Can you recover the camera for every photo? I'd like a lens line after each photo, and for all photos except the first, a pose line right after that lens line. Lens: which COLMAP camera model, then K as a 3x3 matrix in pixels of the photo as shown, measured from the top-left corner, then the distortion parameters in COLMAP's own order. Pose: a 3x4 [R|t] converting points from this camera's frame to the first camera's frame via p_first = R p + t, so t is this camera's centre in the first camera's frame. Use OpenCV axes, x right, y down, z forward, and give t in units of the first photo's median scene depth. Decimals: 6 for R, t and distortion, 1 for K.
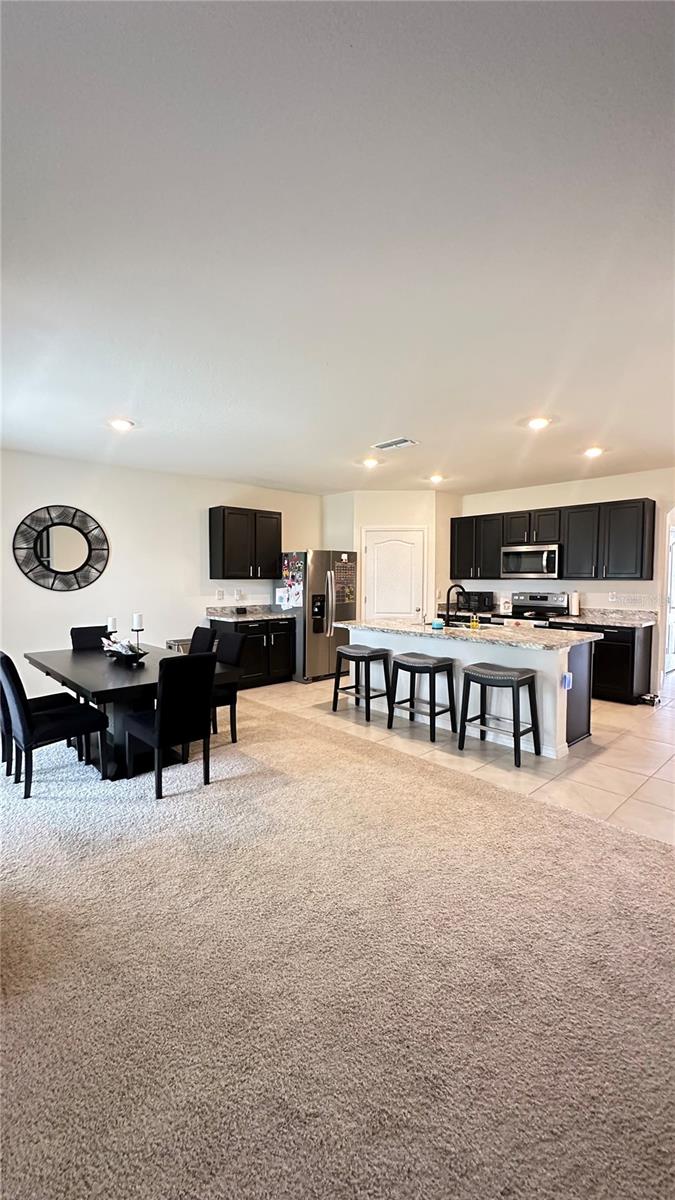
lens RADIAL K [[479.4, 0, 337.5], [0, 479.4, 600.0], [0, 0, 1]] dist [-0.001377, 0.001183]
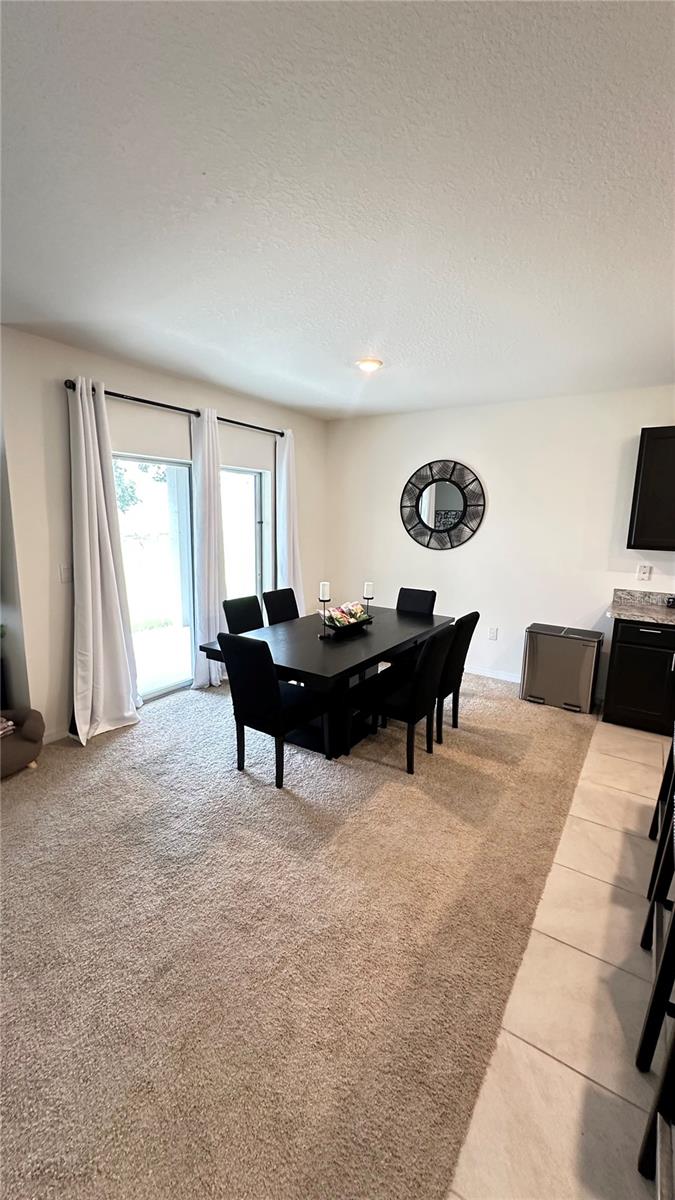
lens RADIAL K [[479.4, 0, 337.5], [0, 479.4, 600.0], [0, 0, 1]] dist [-0.001377, 0.001183]
pose [[0.242511, 0.177637, -0.953747, 0.289467], [-0.067143, 0.983810, 0.166164, -0.056977], [0.967822, 0.023741, 0.250512, 0.479014]]
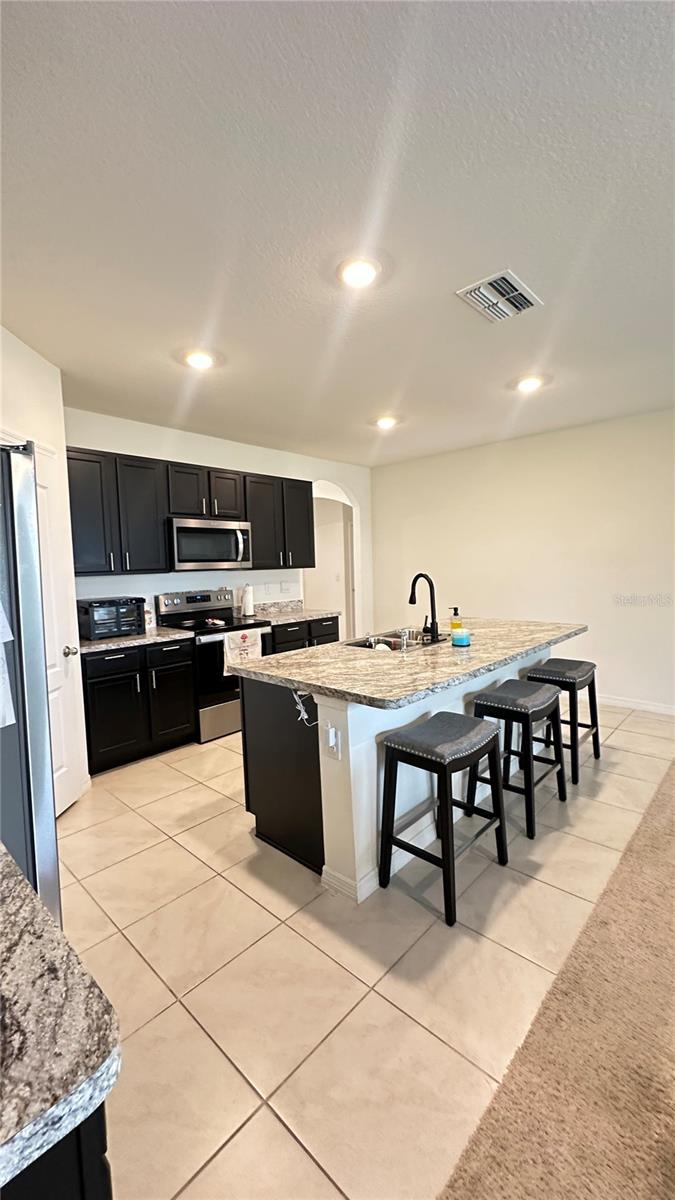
lens RADIAL K [[479.4, 0, 337.5], [0, 479.4, 600.0], [0, 0, 1]] dist [-0.001377, 0.001183]
pose [[-0.082349, -0.073836, 0.993865, -0.295203], [0.077192, 0.993783, 0.080226, -0.045450], [-0.993610, 0.083325, -0.076138, 0.931331]]
